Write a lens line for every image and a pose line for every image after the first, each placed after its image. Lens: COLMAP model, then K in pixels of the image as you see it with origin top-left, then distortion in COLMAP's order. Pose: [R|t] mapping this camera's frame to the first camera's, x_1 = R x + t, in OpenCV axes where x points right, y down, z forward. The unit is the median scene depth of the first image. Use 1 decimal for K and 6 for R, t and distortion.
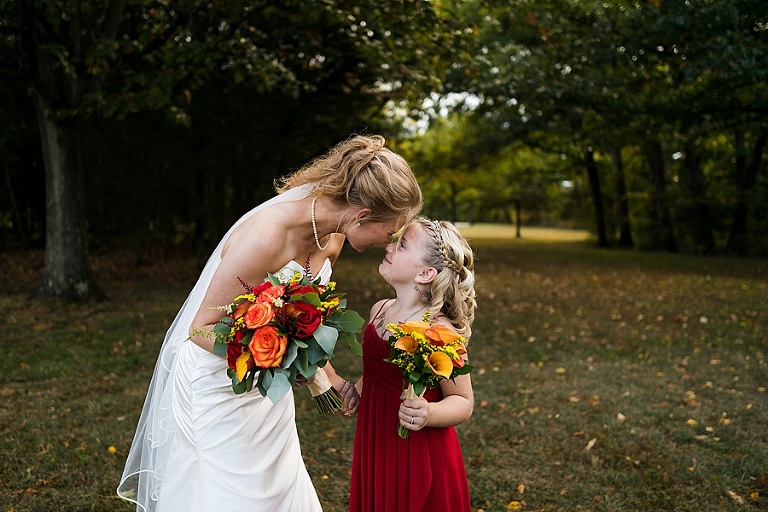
lens RADIAL K [[731.4, 0, 384.0], [0, 731.4, 256.0], [0, 0, 1]] dist [-0.005995, 0.009755]
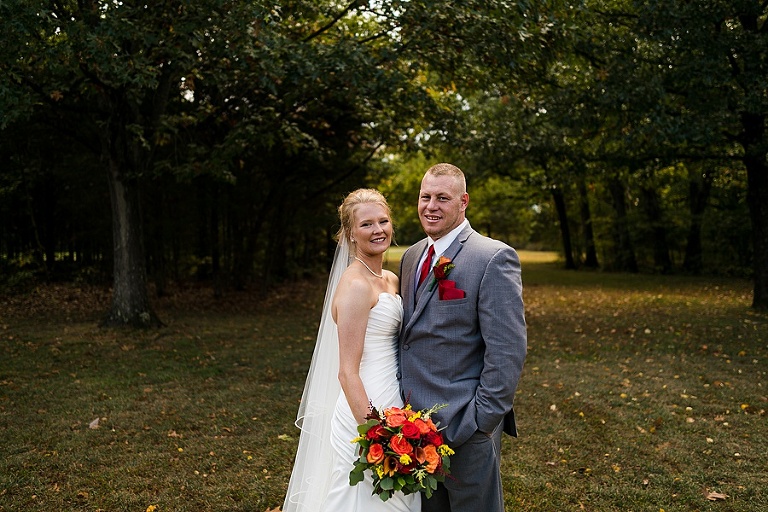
lens RADIAL K [[731.4, 0, 384.0], [0, 731.4, 256.0], [0, 0, 1]] dist [-0.005995, 0.009755]
pose [[0.999020, -0.018653, 0.040138, -0.056764], [0.019917, 0.999311, -0.031315, -0.009999], [-0.039527, 0.032084, 0.998703, -0.221136]]
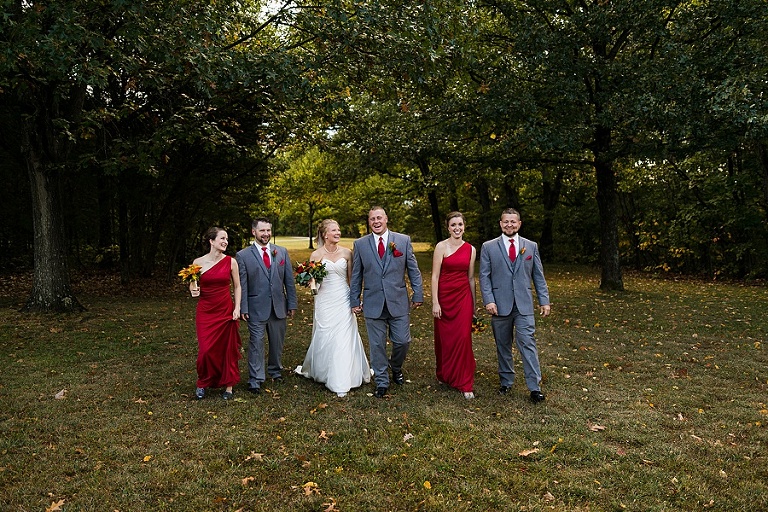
lens RADIAL K [[681.1, 0, 384.0], [0, 681.1, 256.0], [0, 0, 1]] dist [-0.000831, 0.000931]
pose [[0.977151, -0.019156, 0.211682, -0.110856], [0.022353, 0.999669, -0.012721, -0.007199], [-0.211368, 0.017162, 0.977256, -0.268947]]
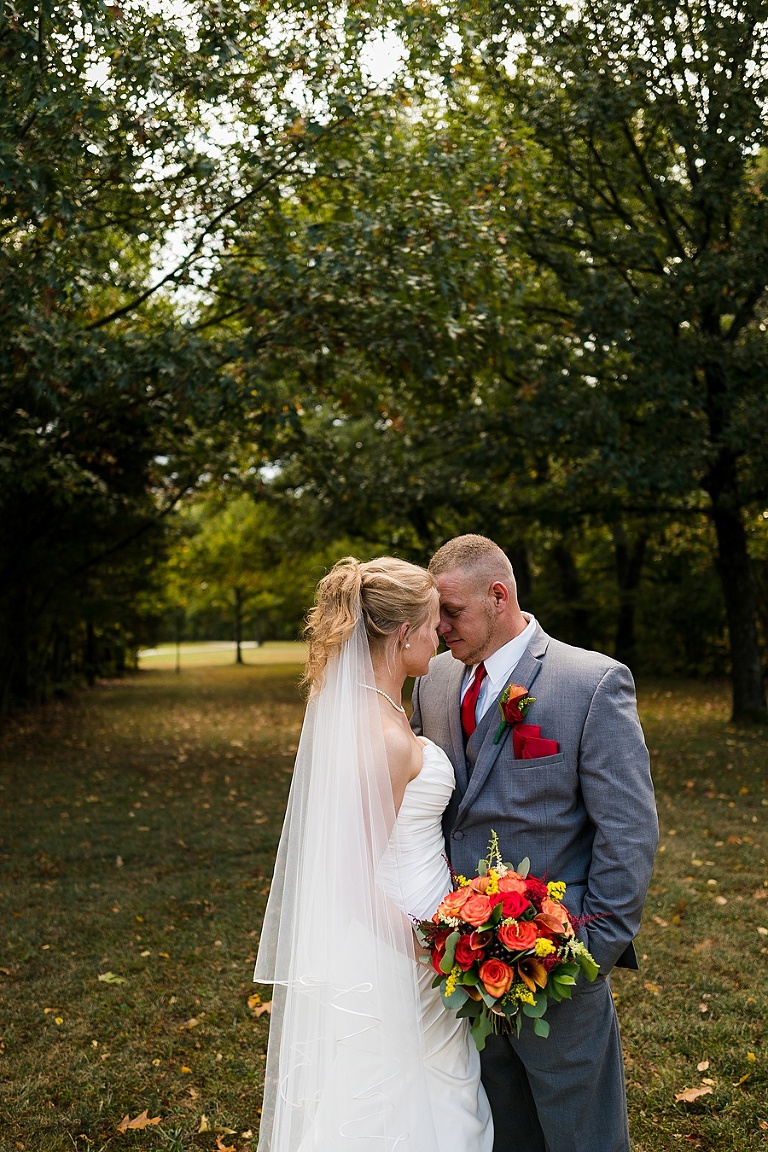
lens RADIAL K [[1097.2, 0, 384.0], [0, 1097.2, 576.0], [0, 0, 1]] dist [-0.005995, 0.009755]
pose [[0.970870, -0.024159, 0.238385, -0.104015], [0.048378, 0.994178, -0.096278, -0.018145], [-0.234671, 0.105006, 0.966387, -0.188194]]
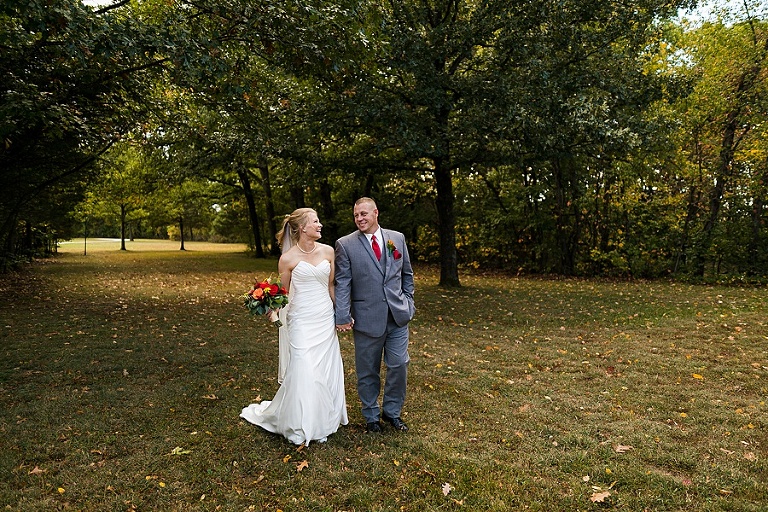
lens RADIAL K [[608.3, 0, 384.0], [0, 608.3, 244.5], [0, 0, 1]] dist [-0.002297, -0.006320]
pose [[0.863177, -0.017329, 0.504604, -0.189311], [0.033165, 0.999198, -0.022419, -0.014394], [-0.503811, 0.036087, 0.863060, -0.086736]]
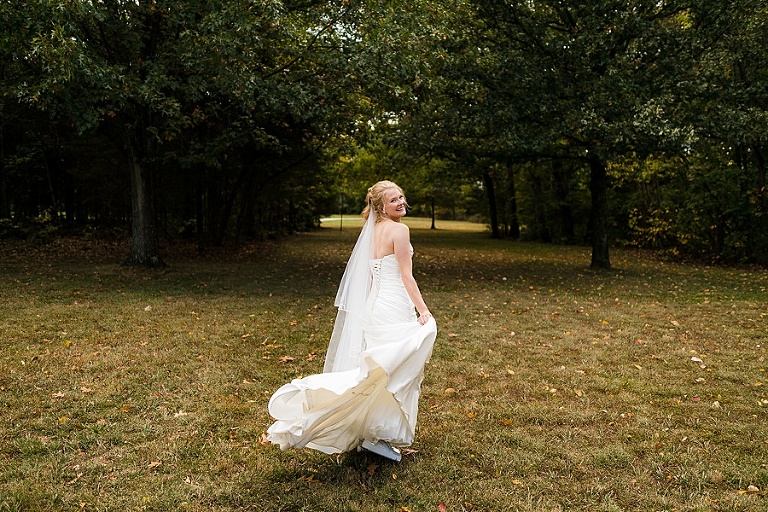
lens RADIAL K [[681.1, 0, 384.0], [0, 681.1, 256.0], [0, 0, 1]] dist [-0.000831, 0.000931]
pose [[0.995357, 0.004206, 0.096164, -0.022088], [-0.005786, 0.999853, 0.016157, 0.005810], [-0.096081, -0.016639, 0.995234, -0.622412]]
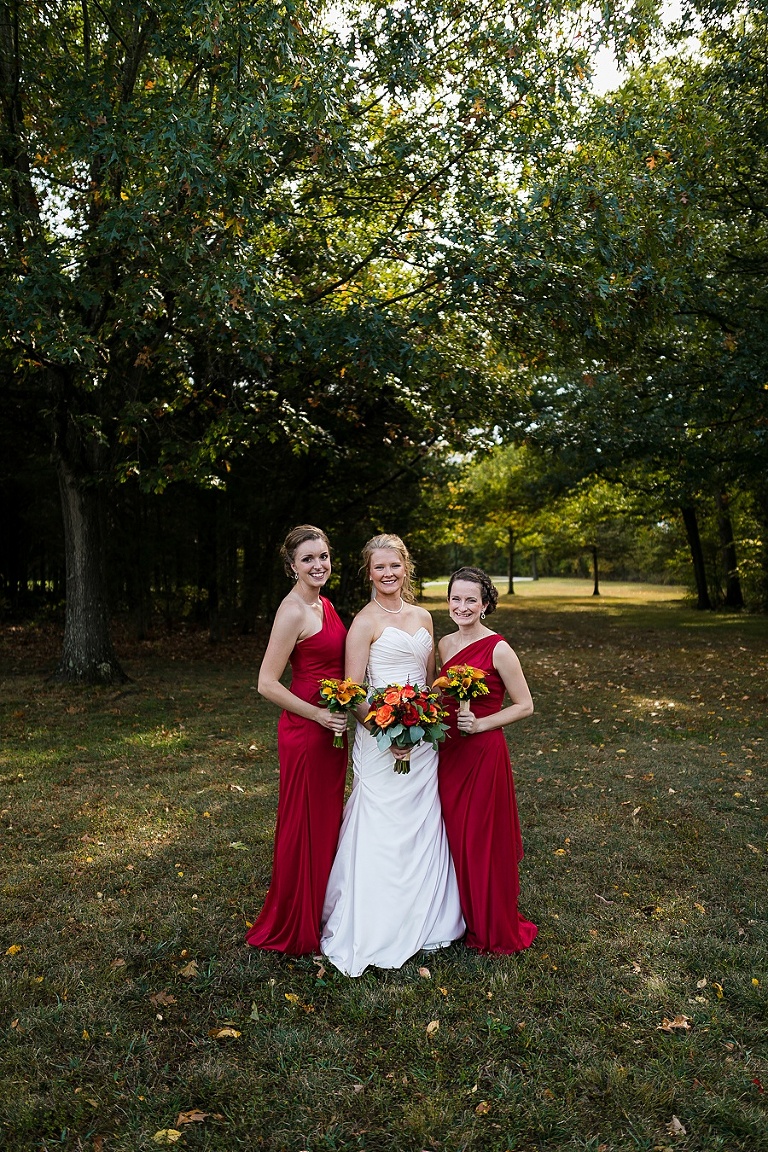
lens RADIAL K [[965.9, 0, 384.0], [0, 965.9, 576.0], [0, 0, 1]] dist [-0.004231, -0.000491]
pose [[0.999225, -0.010671, -0.037899, -0.014007], [0.008946, 0.998929, -0.045390, -0.012736], [0.038343, 0.045016, 0.998250, -0.188027]]
